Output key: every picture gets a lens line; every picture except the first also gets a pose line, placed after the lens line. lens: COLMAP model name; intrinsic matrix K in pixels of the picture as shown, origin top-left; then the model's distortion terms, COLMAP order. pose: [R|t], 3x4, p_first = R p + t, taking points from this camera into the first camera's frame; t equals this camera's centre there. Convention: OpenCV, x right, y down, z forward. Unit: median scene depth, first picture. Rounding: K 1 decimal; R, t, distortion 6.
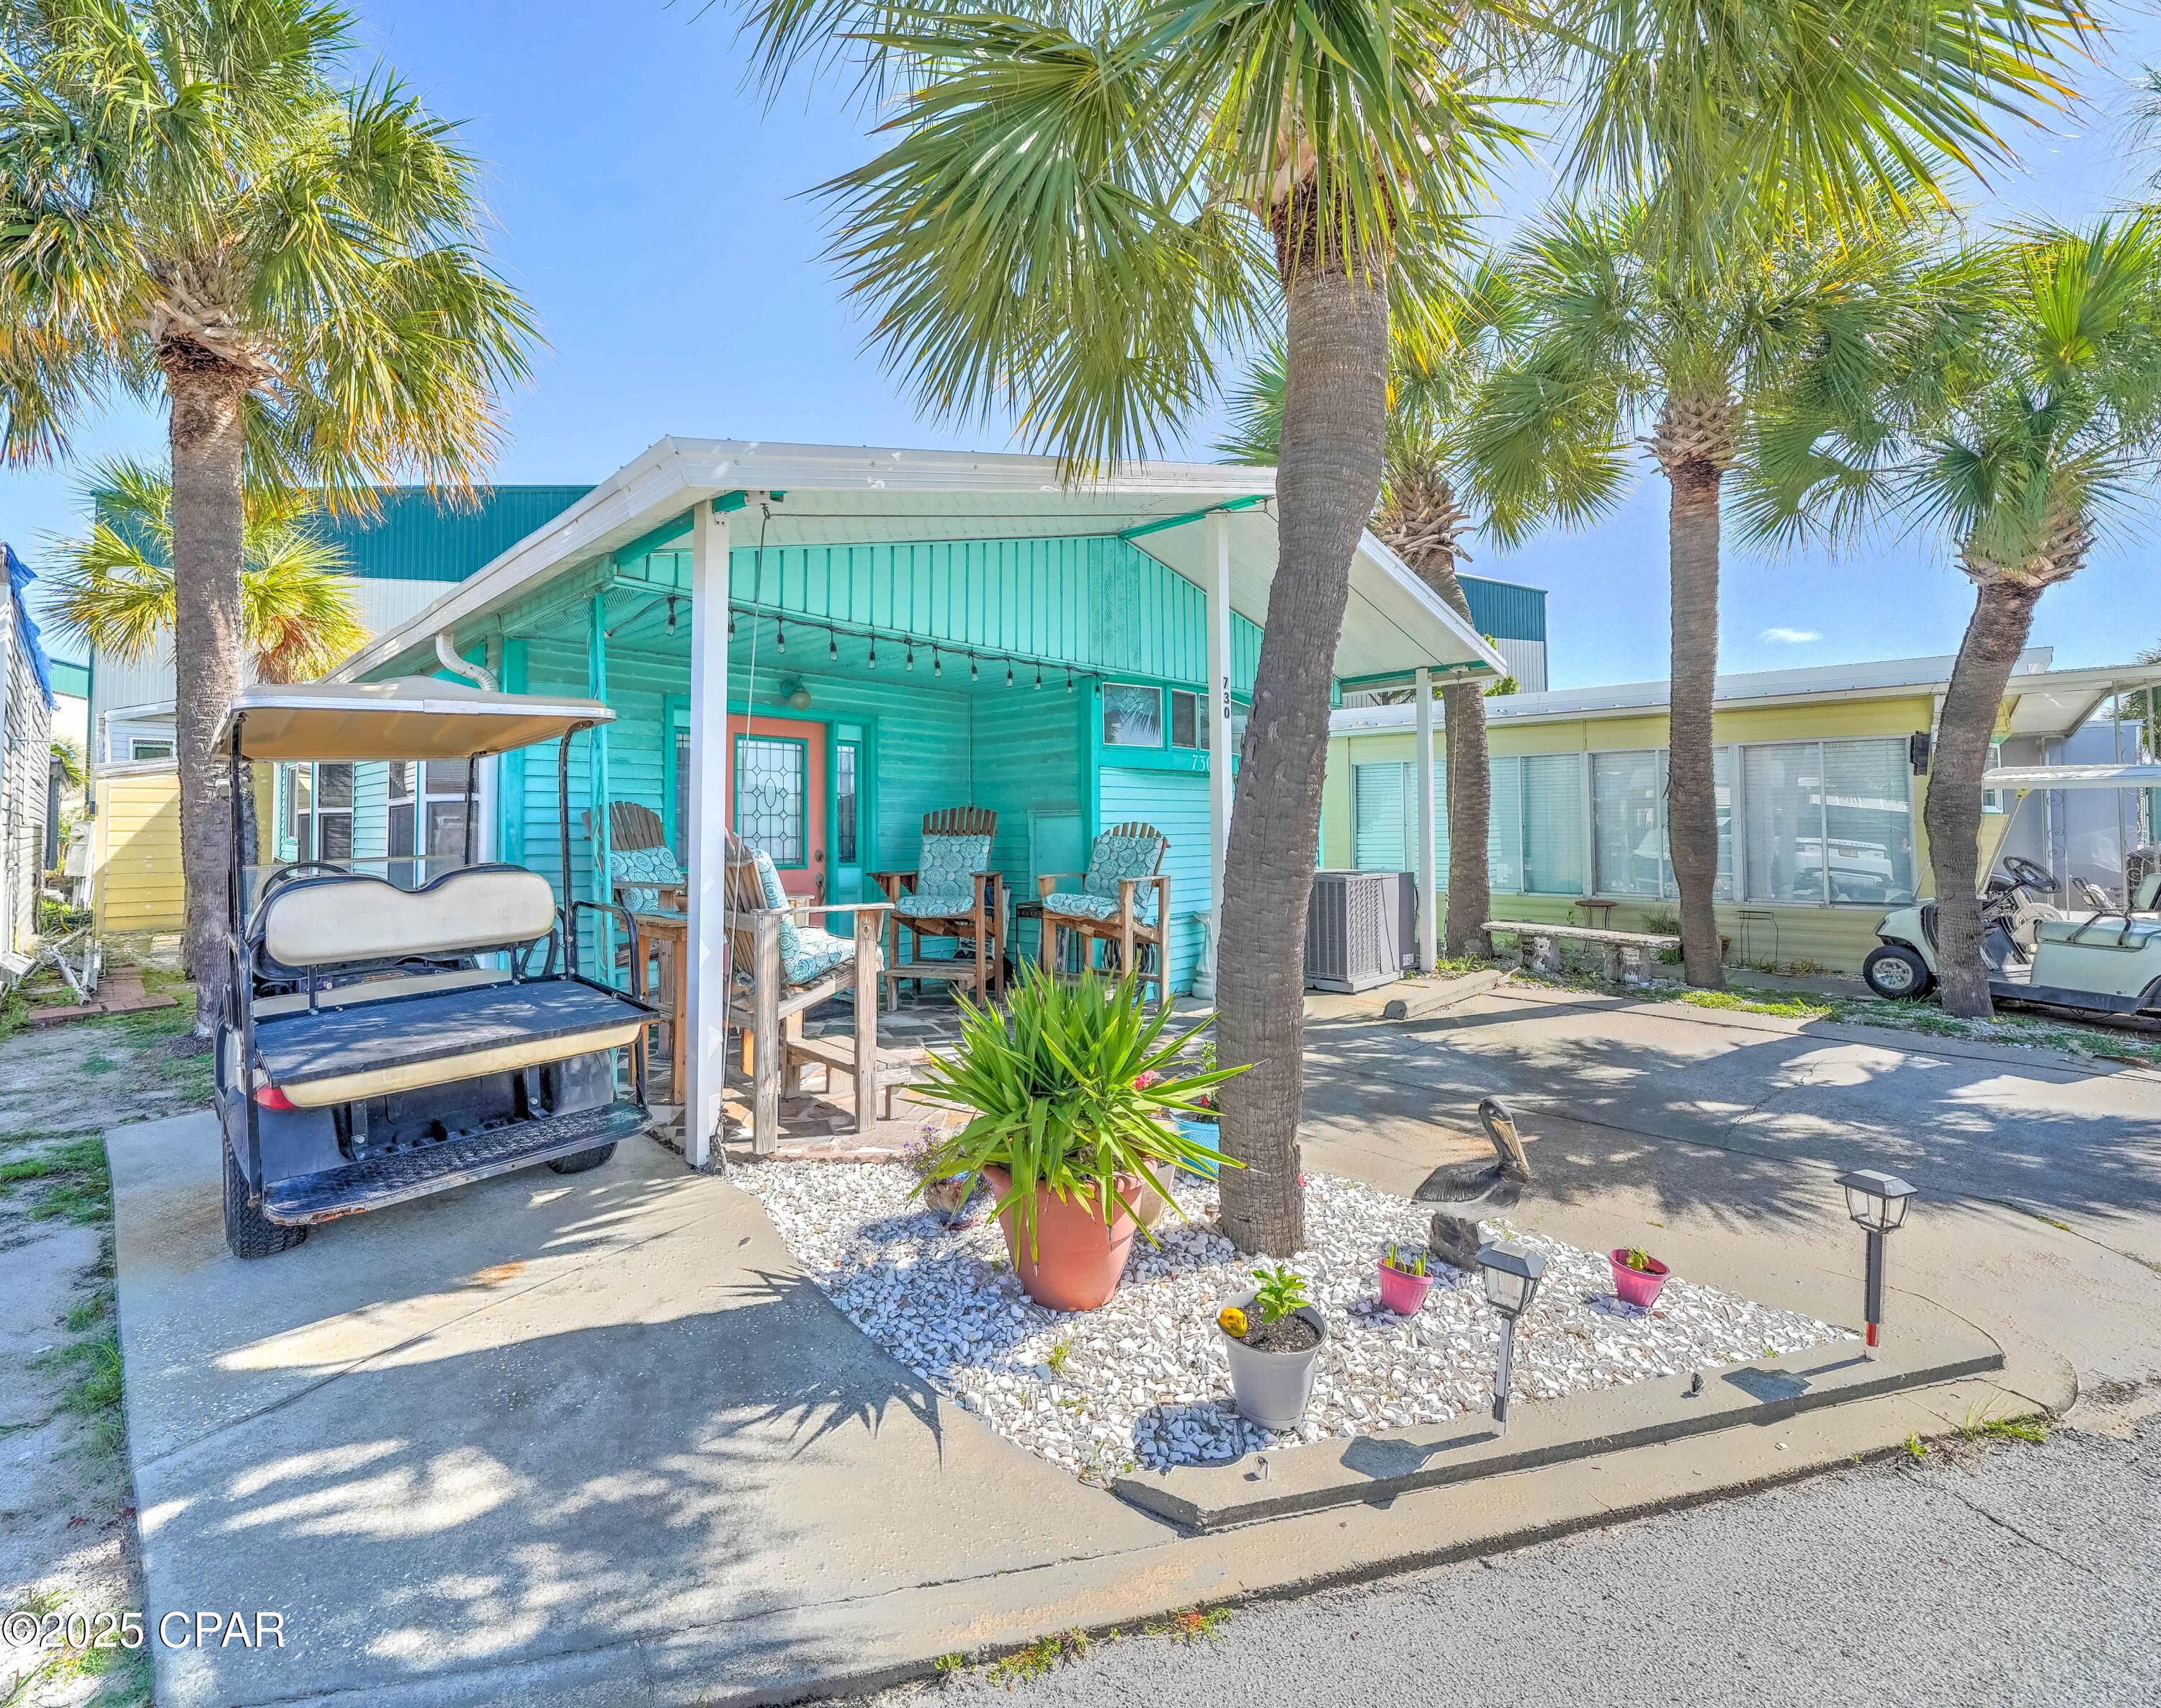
lens RADIAL K [[940.4, 0, 970.6], [0, 940.4, 791.8], [0, 0, 1]] dist [-0.028758, -0.001396]
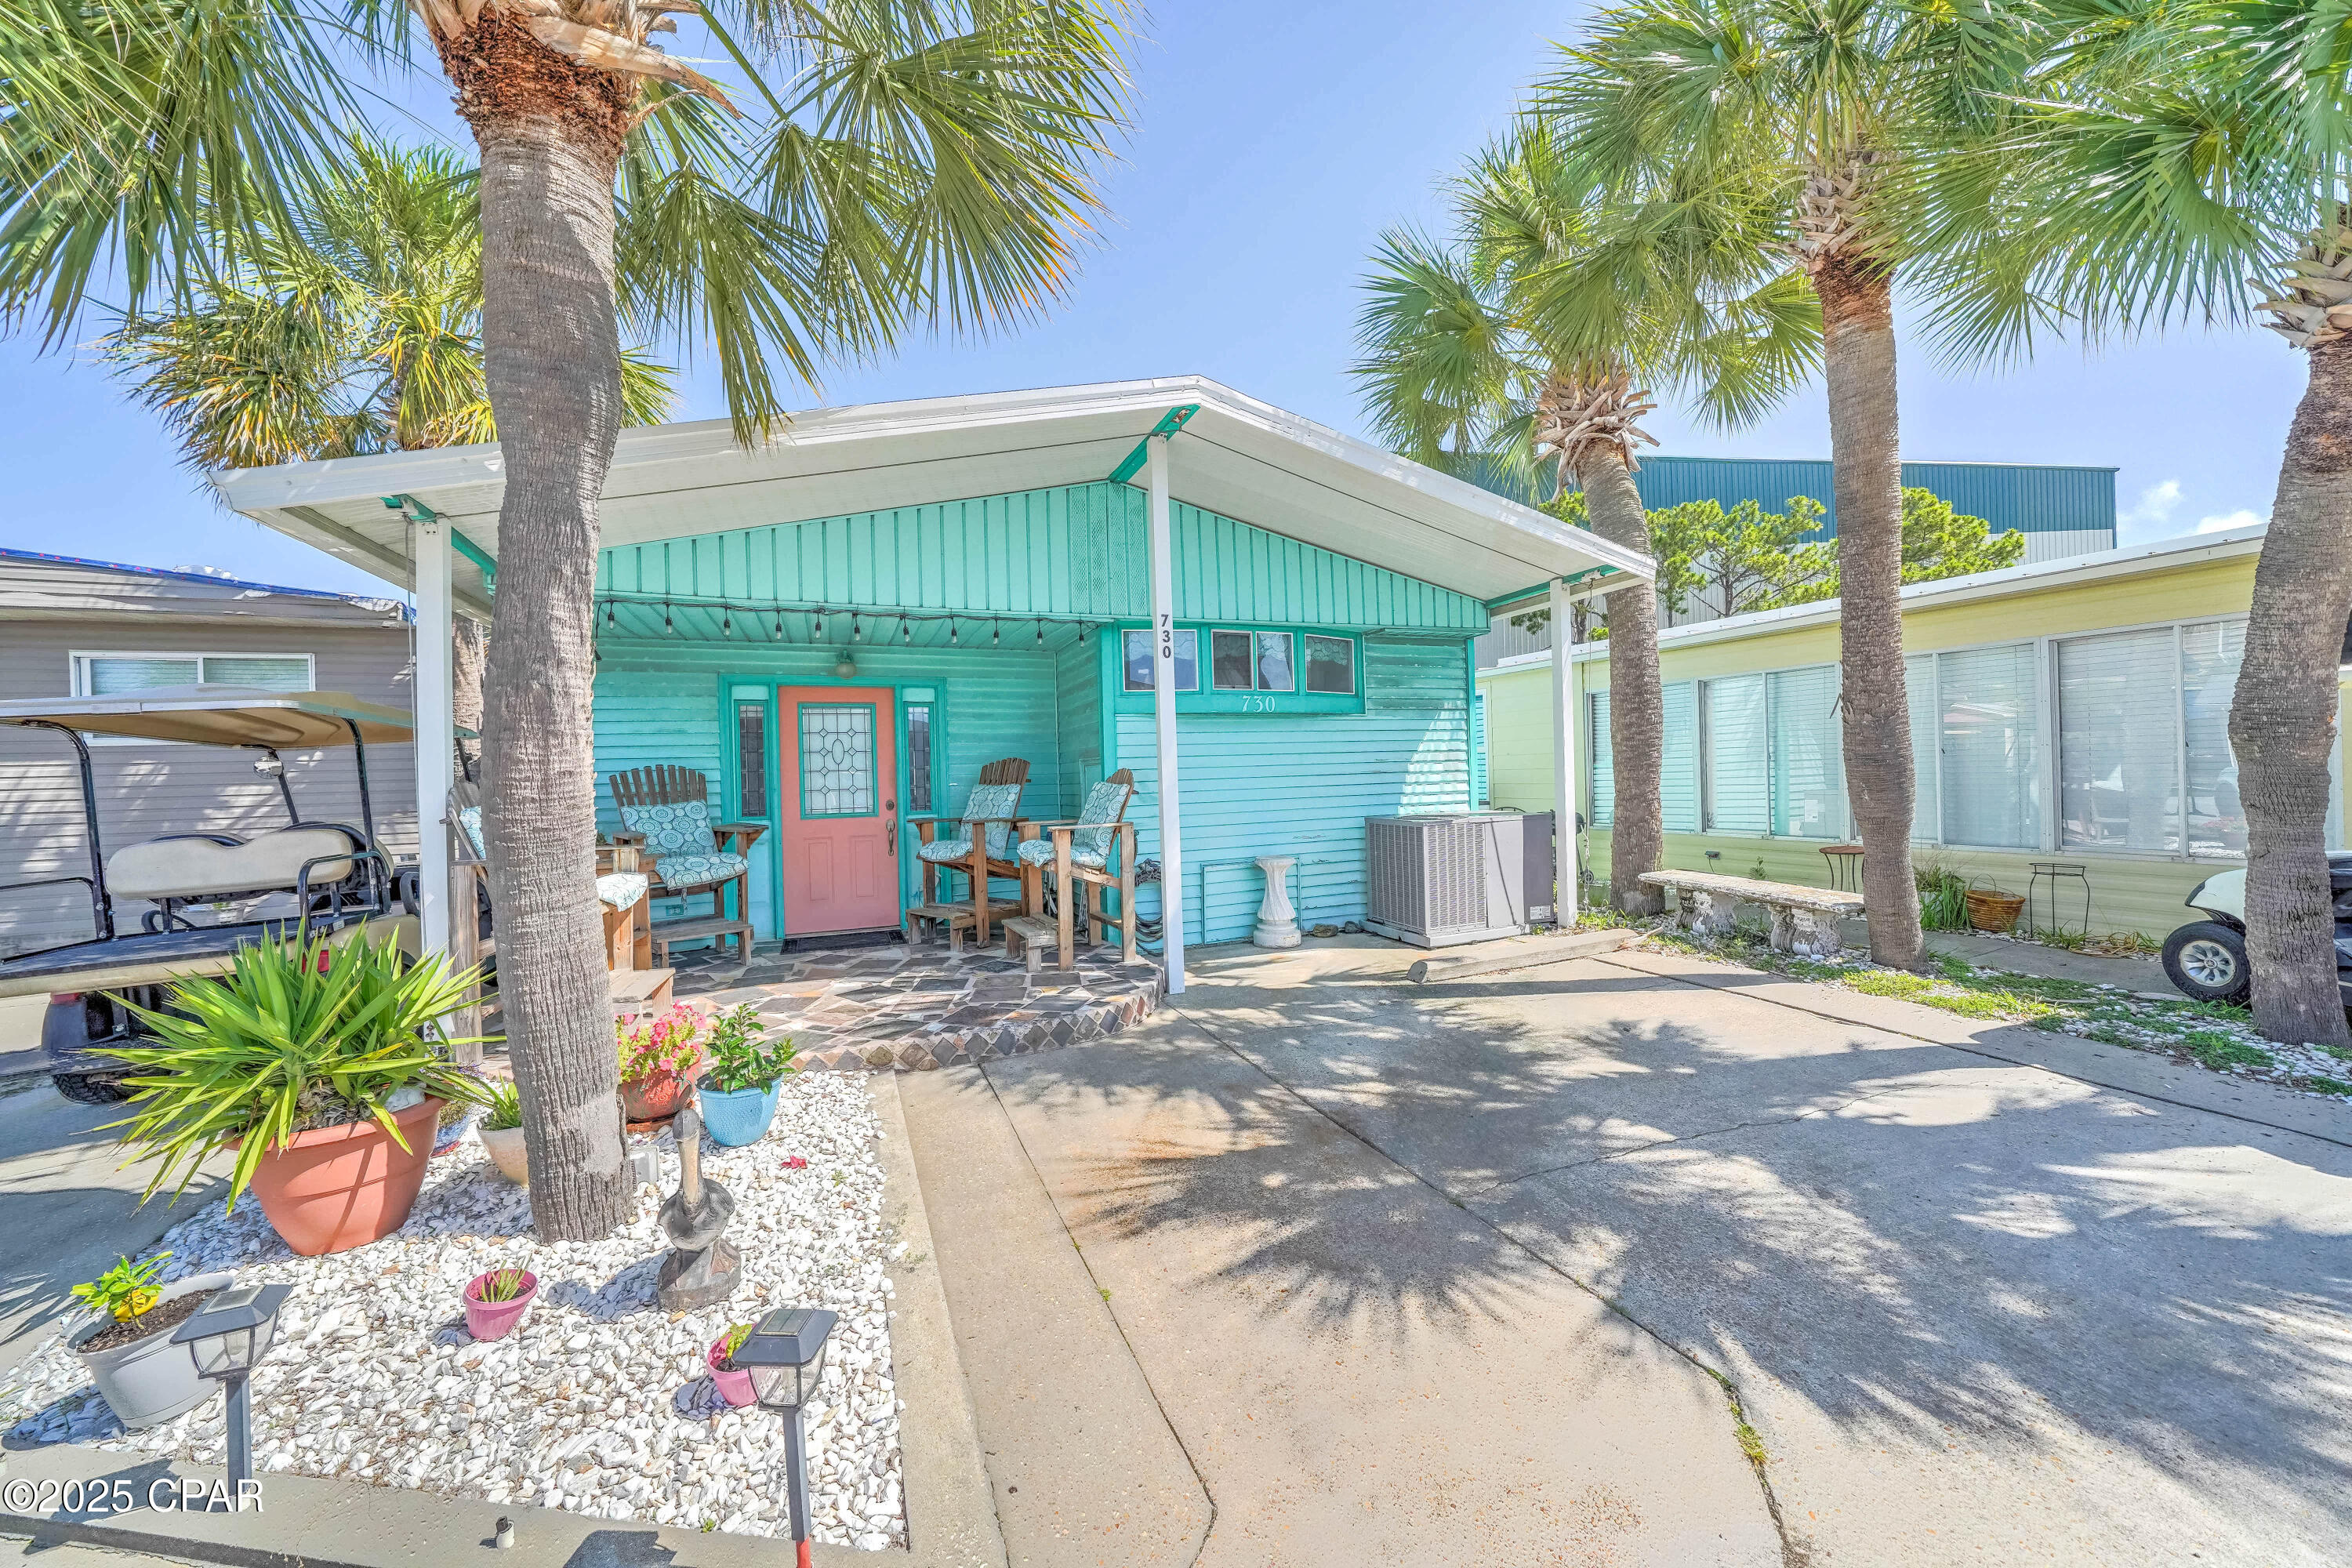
lens RADIAL K [[821.6, 0, 1170.6], [0, 821.6, 776.4], [0, 0, 1]] dist [-0.024989, 0.002364]
pose [[0.935365, -0.023592, -0.352895, 0.510788], [0.038598, 0.998622, 0.035547, 0.011312], [0.351570, -0.046871, 0.934987, 0.193152]]
